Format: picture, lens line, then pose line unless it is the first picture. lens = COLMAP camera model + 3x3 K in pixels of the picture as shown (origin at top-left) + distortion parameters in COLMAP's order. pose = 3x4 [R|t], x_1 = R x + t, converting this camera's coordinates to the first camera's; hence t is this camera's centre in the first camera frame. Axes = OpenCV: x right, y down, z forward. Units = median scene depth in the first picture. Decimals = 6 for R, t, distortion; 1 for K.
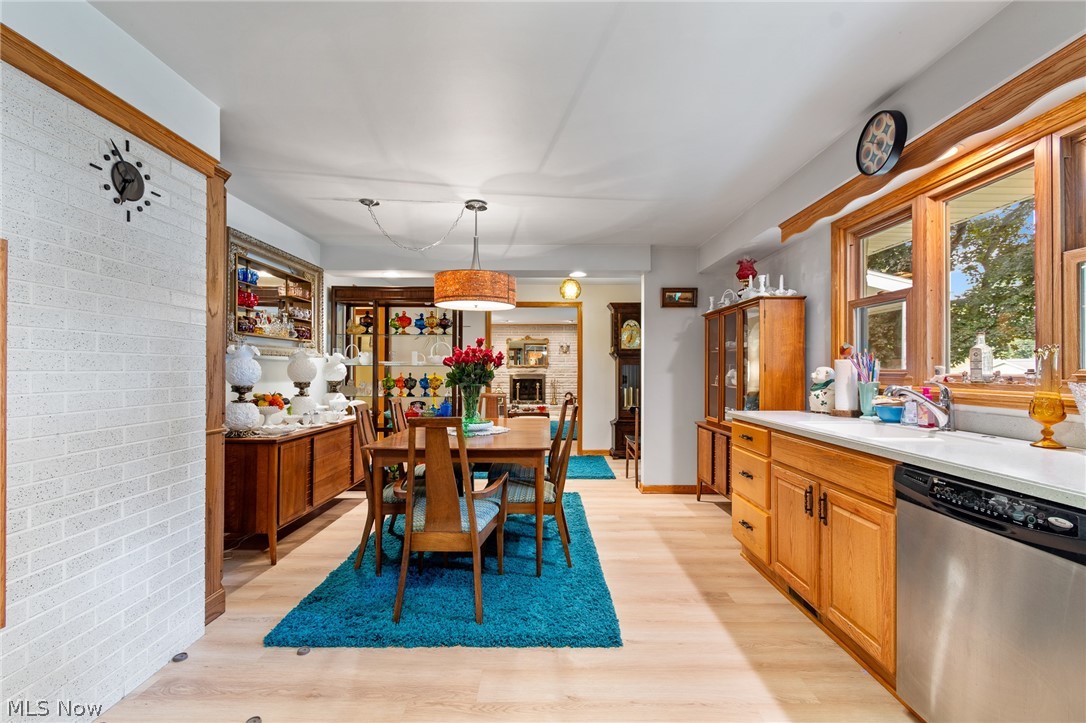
lens RADIAL K [[478.3, 0, 540.0], [0, 478.3, 367.1], [0, 0, 1]] dist [0.000460, -0.000230]
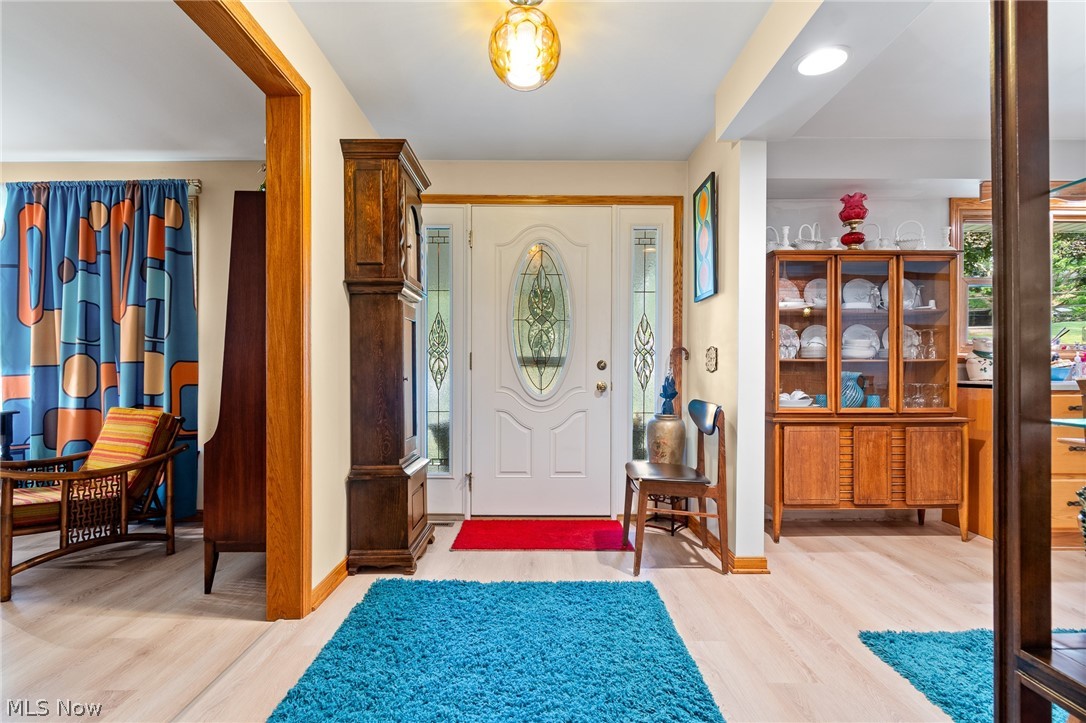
lens RADIAL K [[525.1, 0, 546.4], [0, 525.1, 365.5], [0, 0, 1]] dist [-0.000645, -0.000825]
pose [[-0.015141, 0.002344, 0.999883, -0.774159], [-0.007100, 0.999972, -0.002451, 0.105516], [-0.999860, -0.007136, -0.015124, 2.838767]]
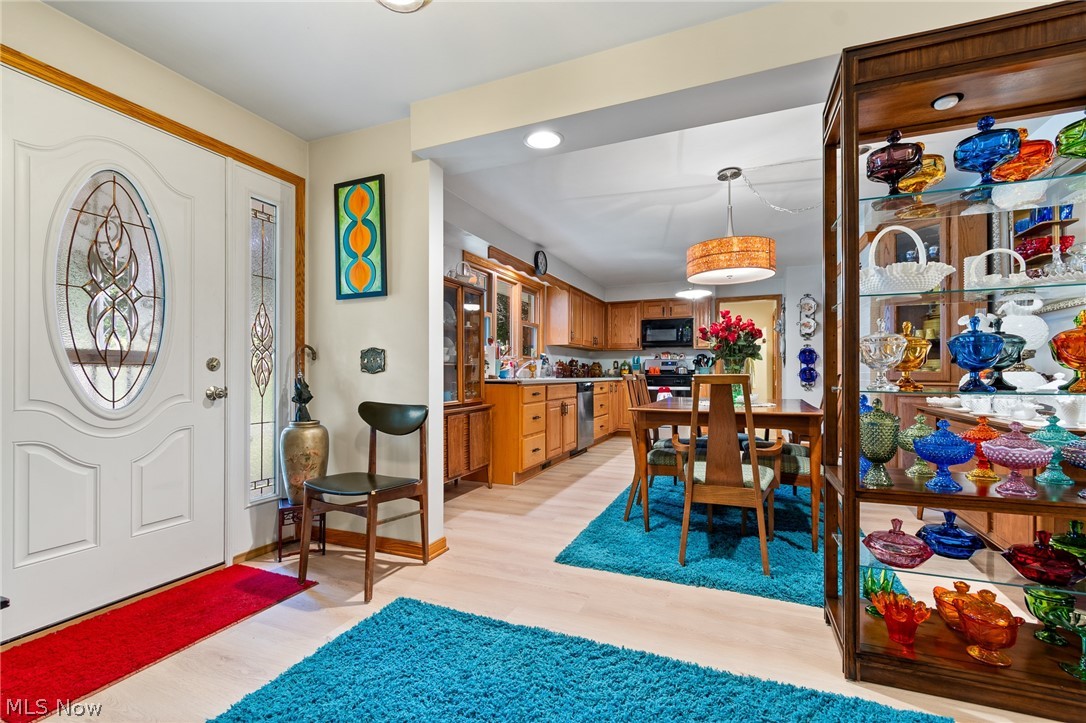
lens RADIAL K [[478.3, 0, 540.0], [0, 478.3, 367.1], [0, 0, 1]] dist [0.000460, -0.000230]
pose [[-0.922316, 0.003685, 0.386419, -0.255020], [-0.003706, 0.999824, -0.018381, 0.123745], [-0.386418, -0.018385, -0.922140, 3.396830]]
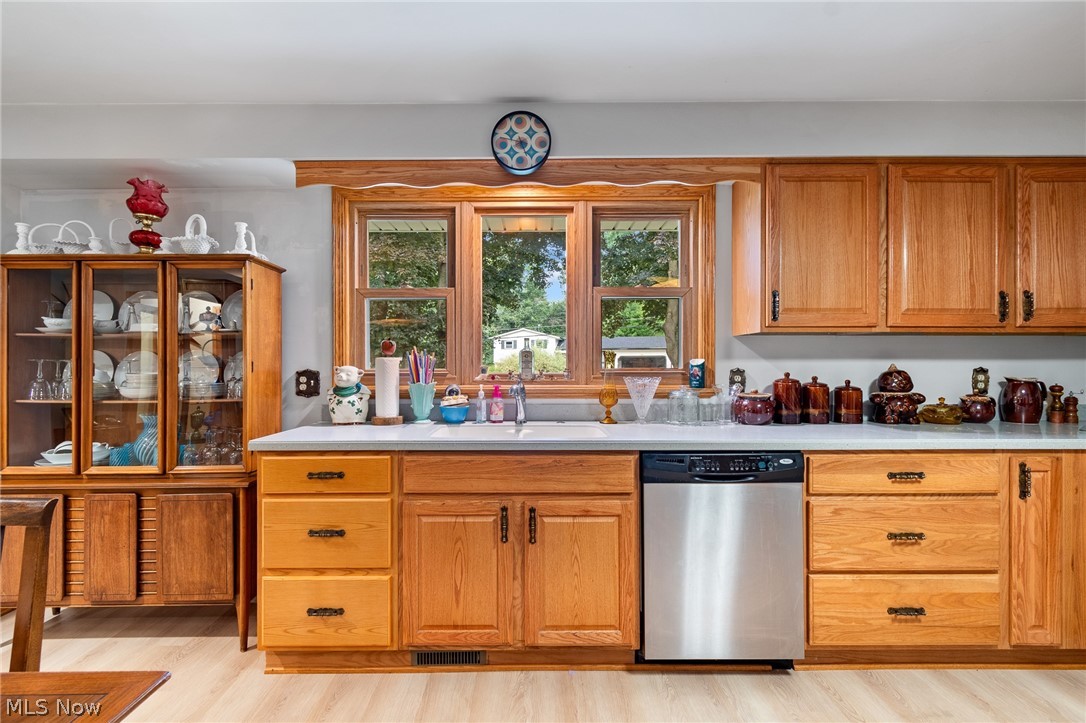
lens RADIAL K [[478.3, 0, 540.0], [0, 478.3, 367.1], [0, 0, 1]] dist [0.000460, -0.000230]
pose [[-0.004222, 0.002861, 0.999987, -0.292947], [-0.002501, 0.999993, -0.002871, 0.004157], [-0.999988, -0.002513, -0.004215, 0.984444]]
